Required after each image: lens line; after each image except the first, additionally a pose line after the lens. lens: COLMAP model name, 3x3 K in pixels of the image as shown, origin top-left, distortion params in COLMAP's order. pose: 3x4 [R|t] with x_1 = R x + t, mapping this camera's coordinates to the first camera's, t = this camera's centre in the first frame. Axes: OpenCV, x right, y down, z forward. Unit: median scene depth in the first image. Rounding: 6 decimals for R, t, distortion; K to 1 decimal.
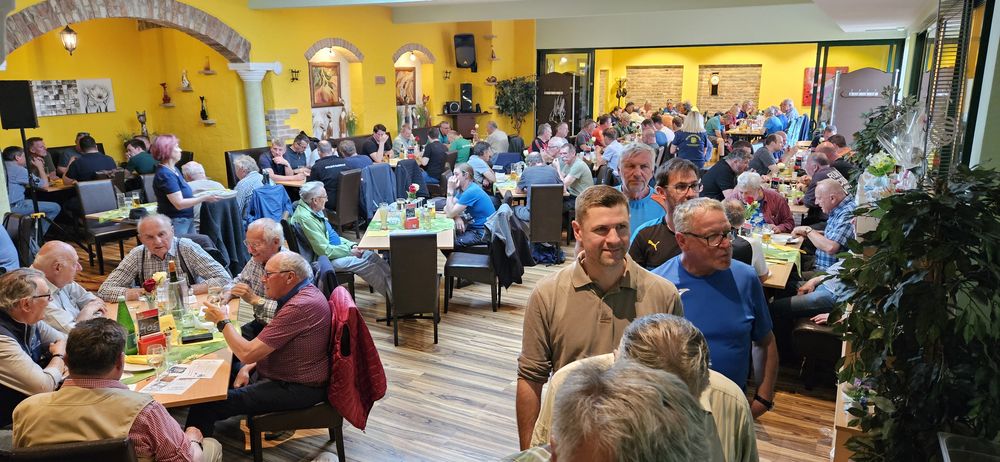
lens RADIAL K [[664.8, 0, 526.2], [0, 664.8, 234.0], [0, 0, 1]] dist [0.065379, -0.053271]
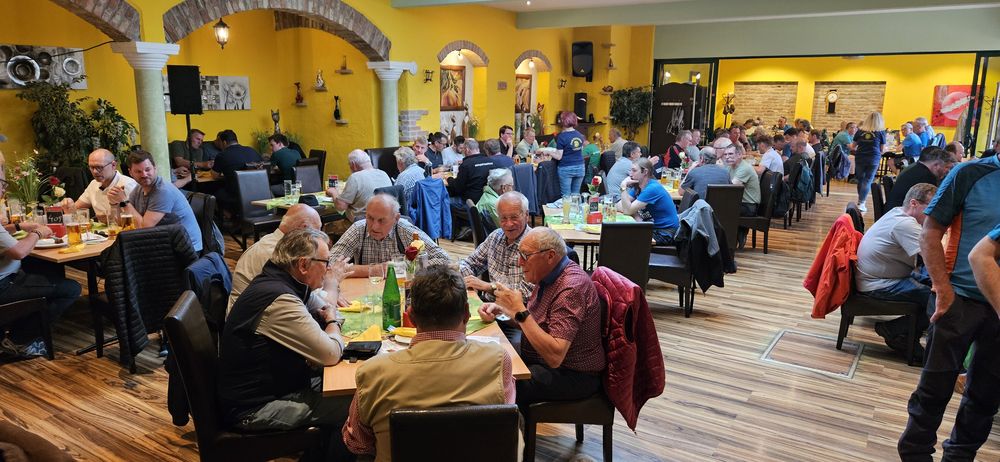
lens RADIAL K [[664.8, 0, 505.8], [0, 664.8, 235.8], [0, 0, 1]] dist [0.065379, -0.053271]
pose [[0.996410, 0.033687, -0.077662, -0.145184], [-0.037150, 0.998359, -0.043589, 0.034667], [0.076066, 0.046318, 0.996026, 0.045258]]
